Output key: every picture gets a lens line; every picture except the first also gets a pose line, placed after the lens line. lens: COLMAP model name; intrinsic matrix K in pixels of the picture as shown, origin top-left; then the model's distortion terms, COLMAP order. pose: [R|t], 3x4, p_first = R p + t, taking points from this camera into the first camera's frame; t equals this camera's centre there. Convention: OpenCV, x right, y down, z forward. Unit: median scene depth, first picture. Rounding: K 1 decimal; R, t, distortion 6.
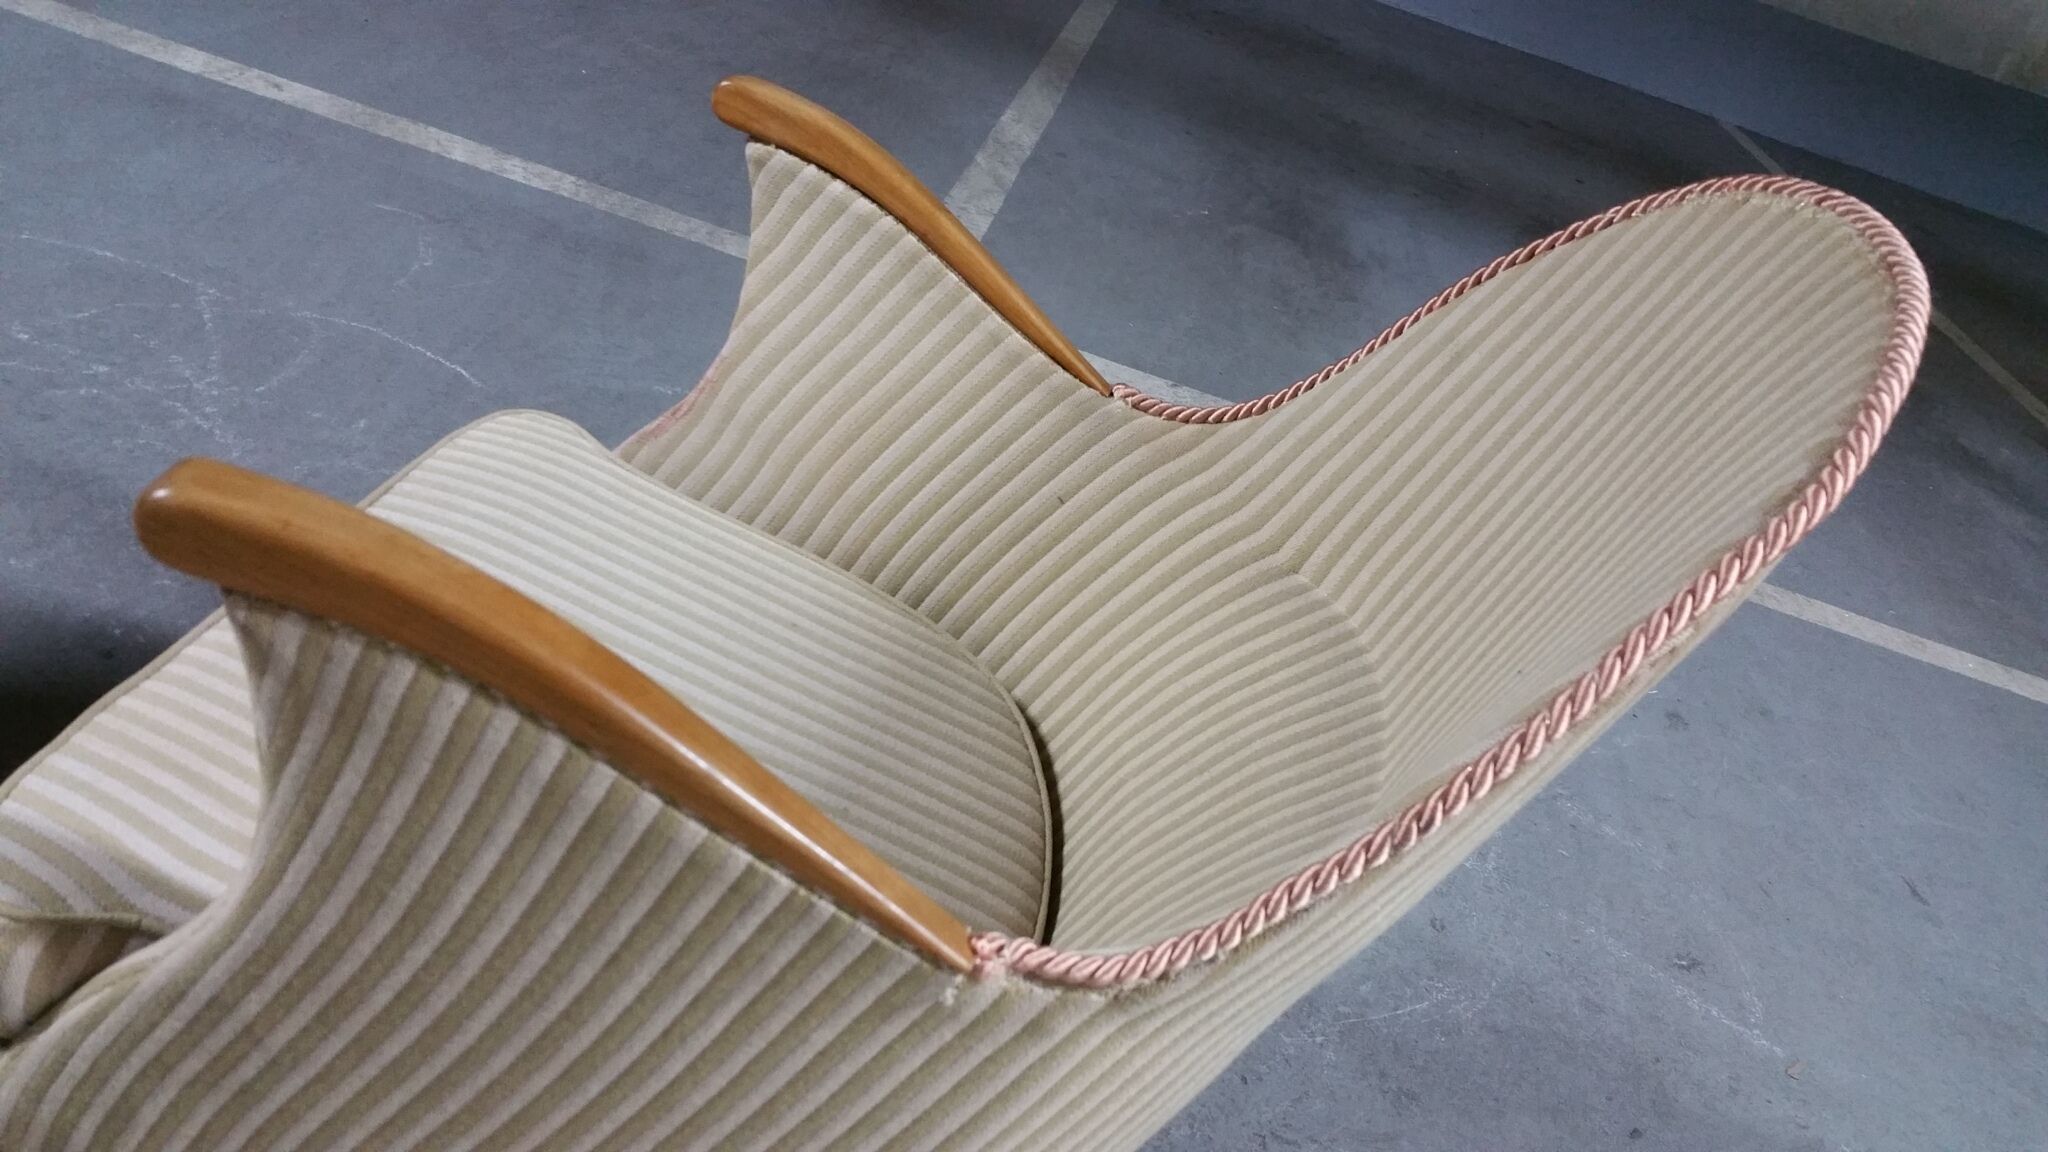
lens RADIAL K [[1657.2, 0, 1021.6], [0, 1657.2, 619.9], [0, 0, 1]] dist [0.142999, -0.271650]
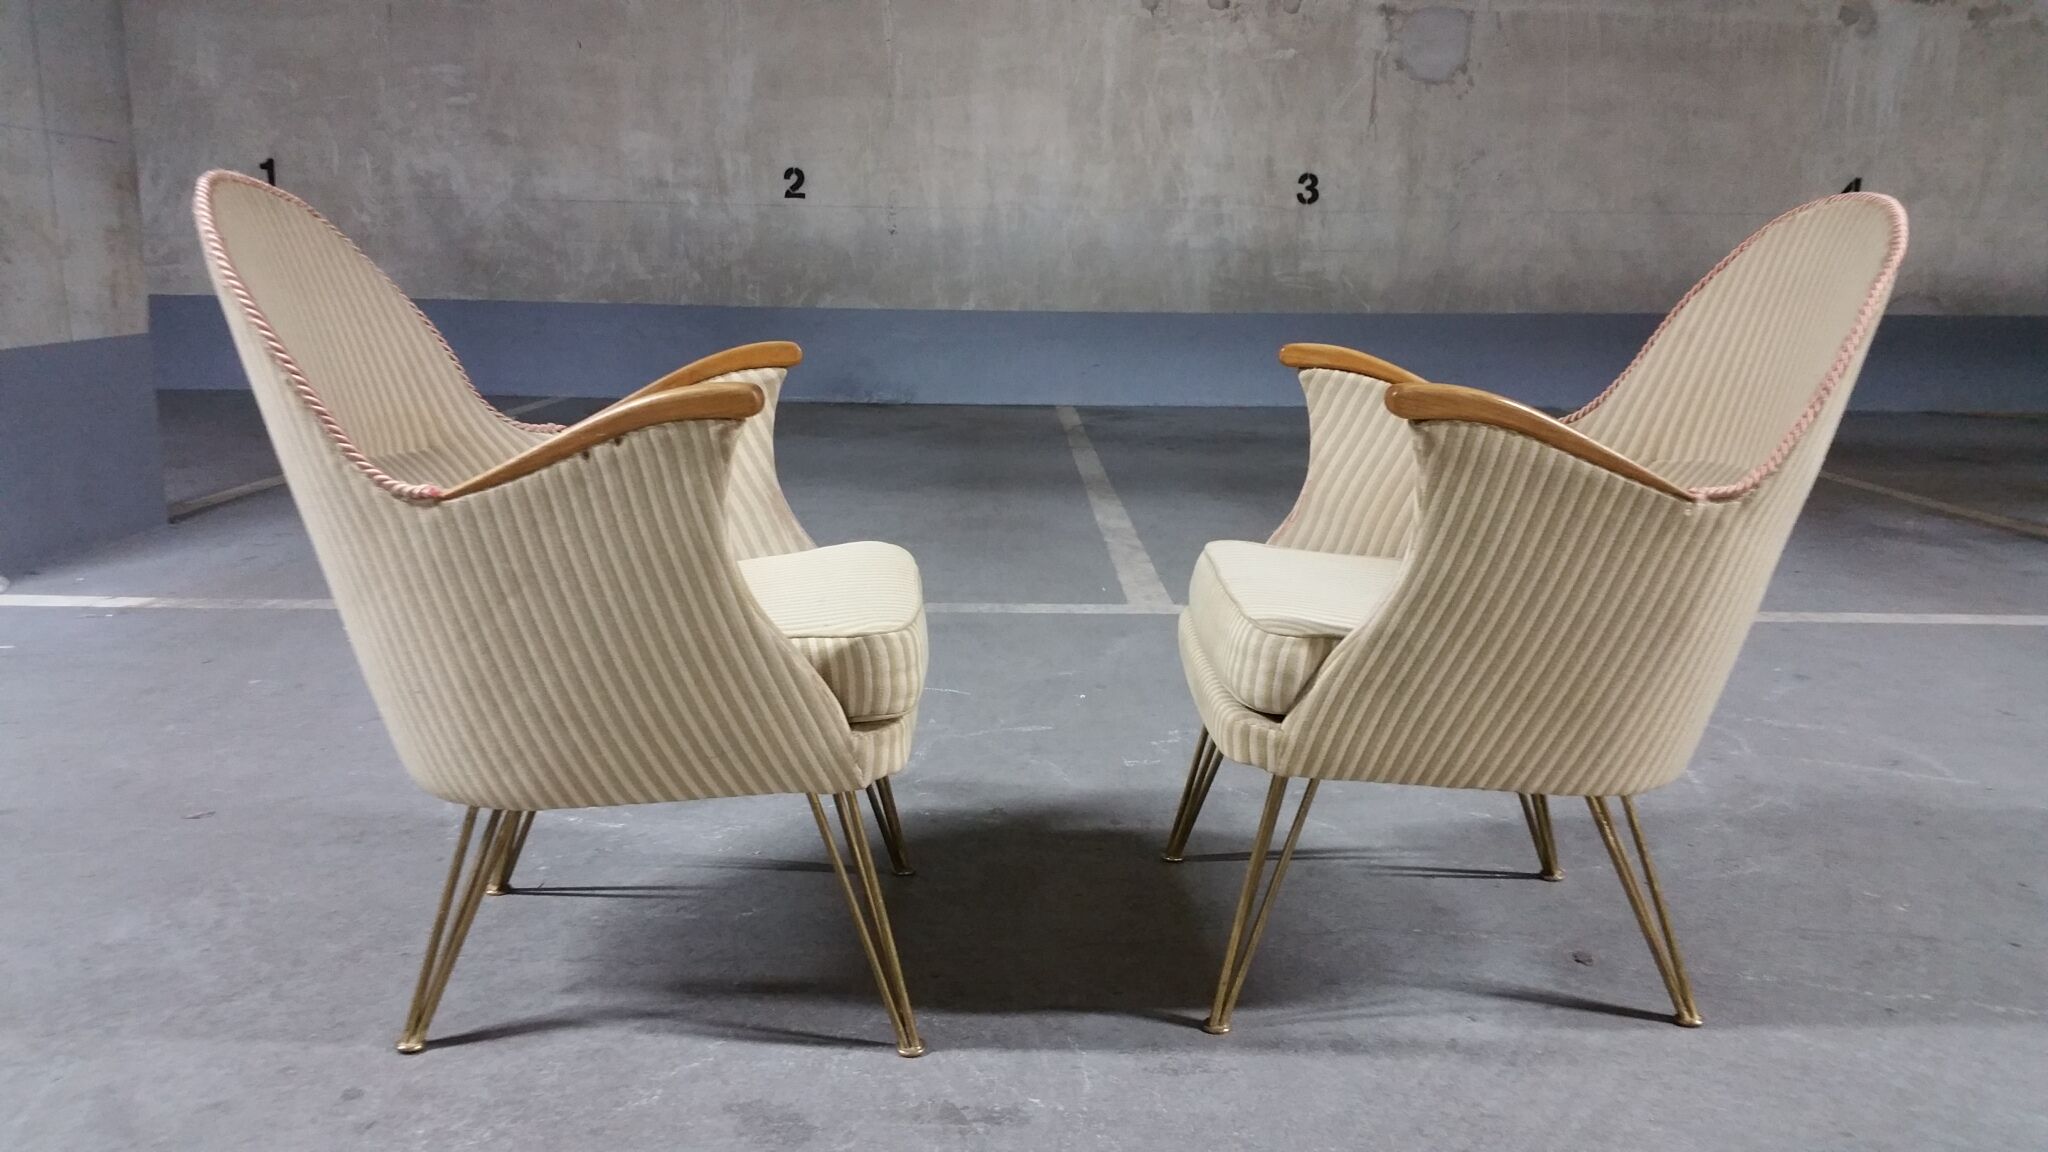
lens RADIAL K [[1657.2, 0, 1021.6], [0, 1657.2, 619.9], [0, 0, 1]] dist [0.142999, -0.271650]
pose [[0.950002, -0.300041, 0.086443, -1.234313], [0.312177, 0.906885, -0.283030, 0.749623], [0.006526, 0.295864, 0.955208, -1.392127]]
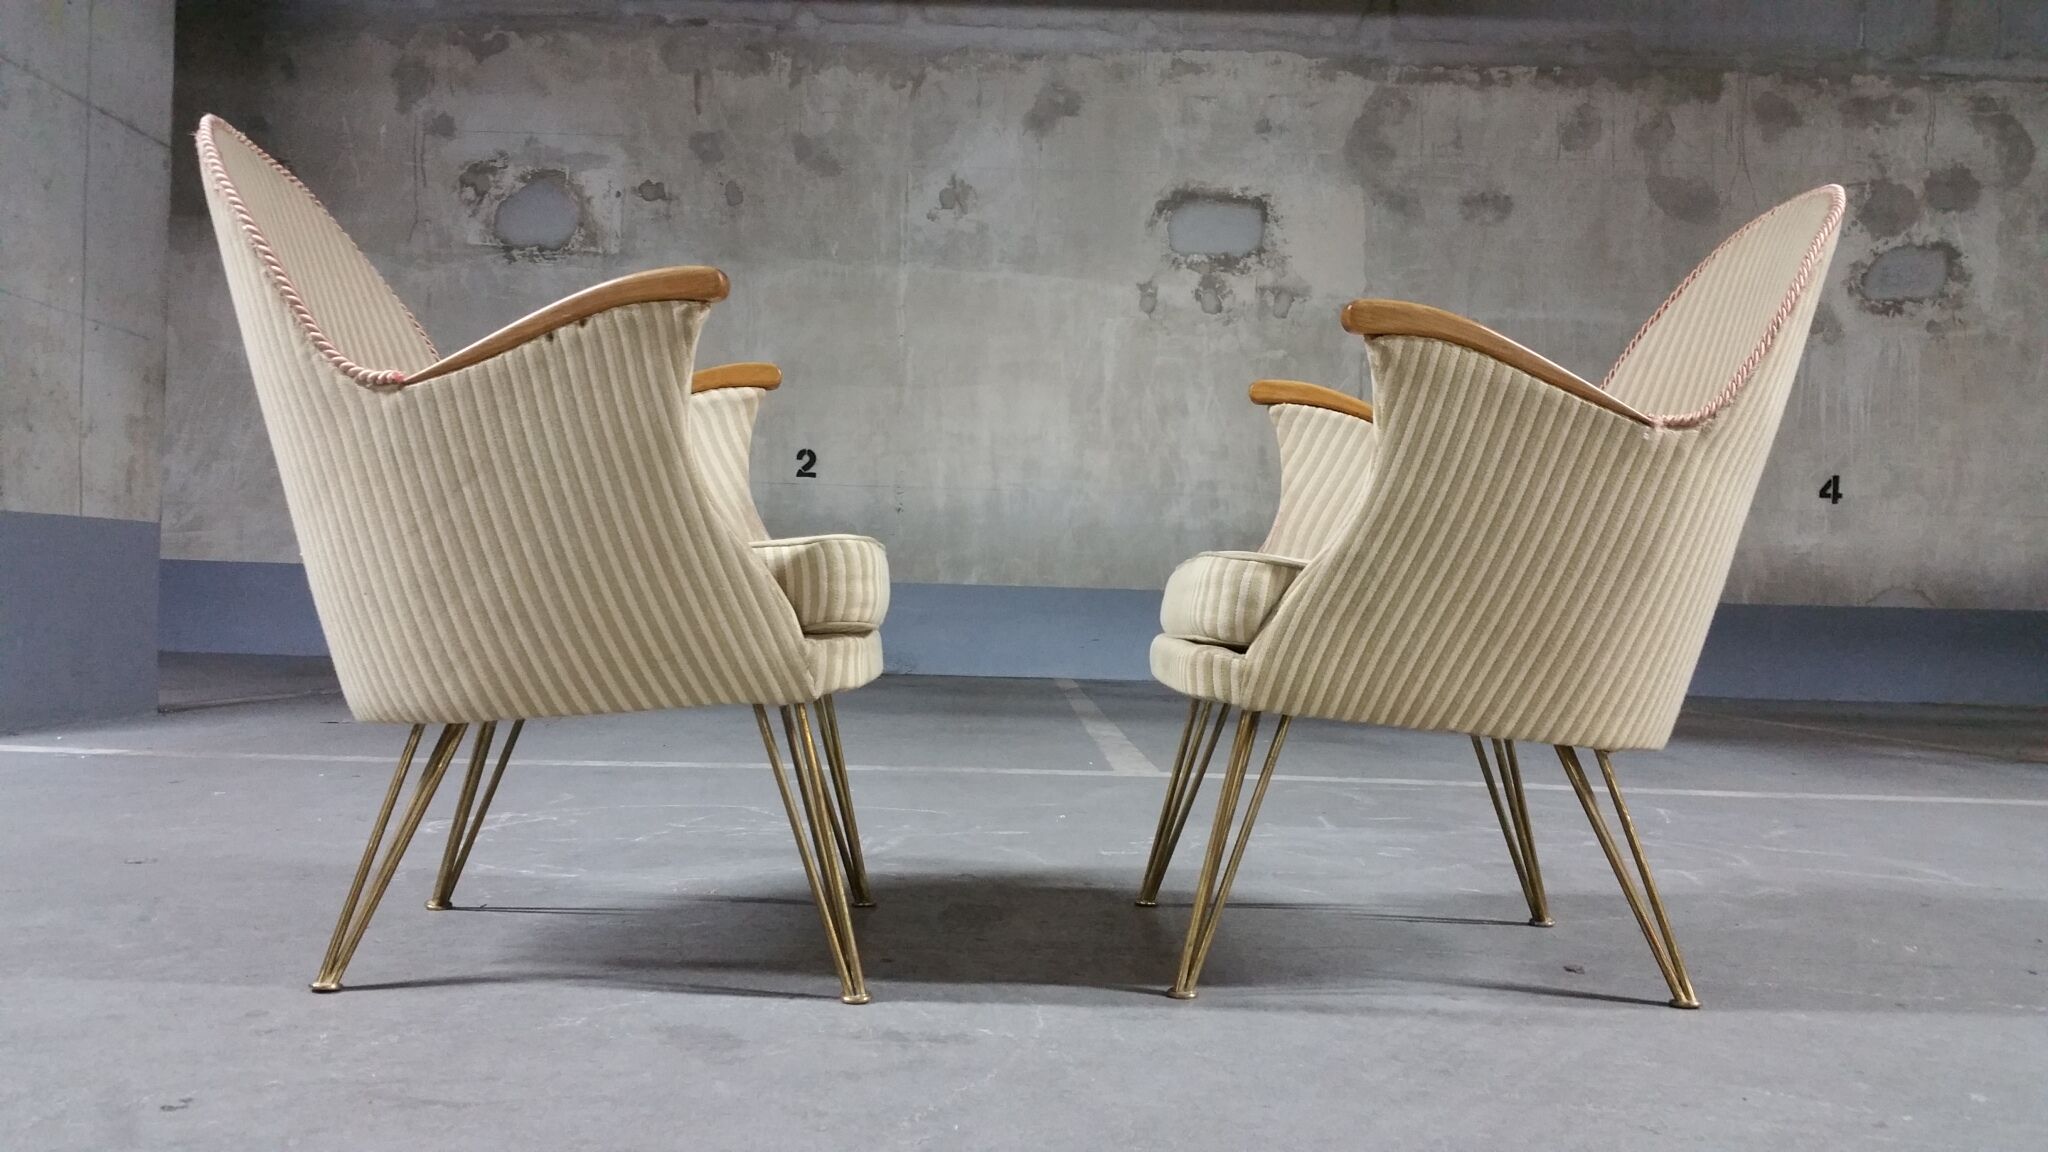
lens RADIAL K [[1657.2, 0, 1021.6], [0, 1657.2, 619.9], [0, 0, 1]] dist [0.142999, -0.271650]
pose [[0.954924, -0.261199, 0.141049, -1.343553], [0.296827, 0.834279, -0.464621, 1.318306], [0.003684, 0.485545, 0.874204, -1.110119]]
